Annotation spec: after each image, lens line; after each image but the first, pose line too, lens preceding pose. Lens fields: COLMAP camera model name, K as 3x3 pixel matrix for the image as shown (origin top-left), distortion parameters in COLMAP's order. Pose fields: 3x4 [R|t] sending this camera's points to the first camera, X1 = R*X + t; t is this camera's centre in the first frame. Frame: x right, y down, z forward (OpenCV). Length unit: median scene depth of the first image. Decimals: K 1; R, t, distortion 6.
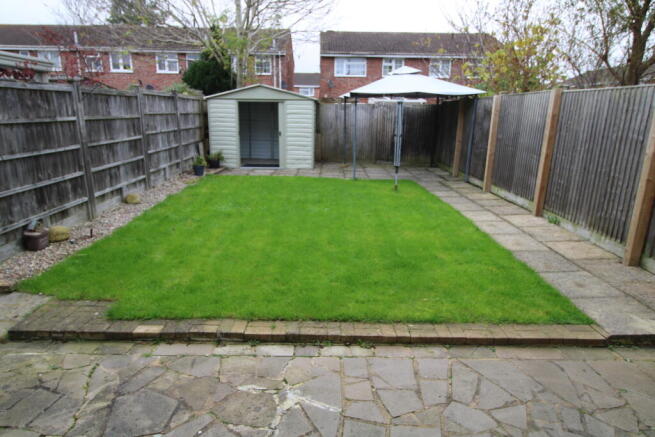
lens RADIAL K [[396.3, 0, 323.7], [0, 396.3, 212.5], [0, 0, 1]] dist [0.000619, 0.000299]
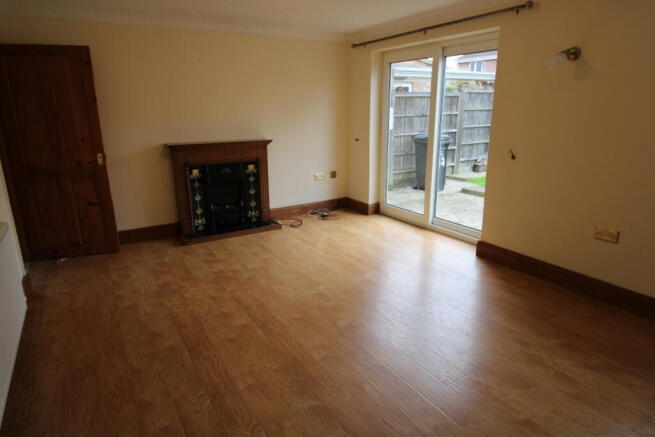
lens RADIAL K [[396.3, 0, 323.7], [0, 396.3, 212.5], [0, 0, 1]] dist [0.000619, 0.000299]
pose [[0.515487, 0.204612, -0.832110, 0.347154], [-0.193816, 0.973748, 0.119373, 0.117929], [0.834691, 0.099741, 0.541612, -0.427966]]
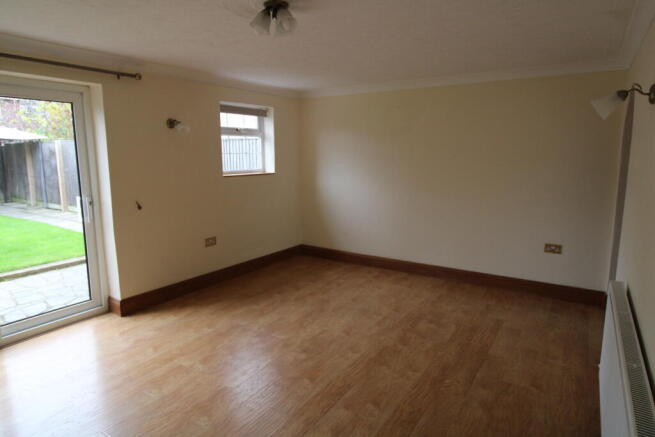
lens RADIAL K [[396.3, 0, 323.7], [0, 396.3, 212.5], [0, 0, 1]] dist [0.000619, 0.000299]
pose [[0.559853, -0.140765, 0.816547, -0.195549], [0.215801, 0.976226, 0.020331, 0.114089], [-0.799996, 0.164829, 0.576920, -0.473220]]
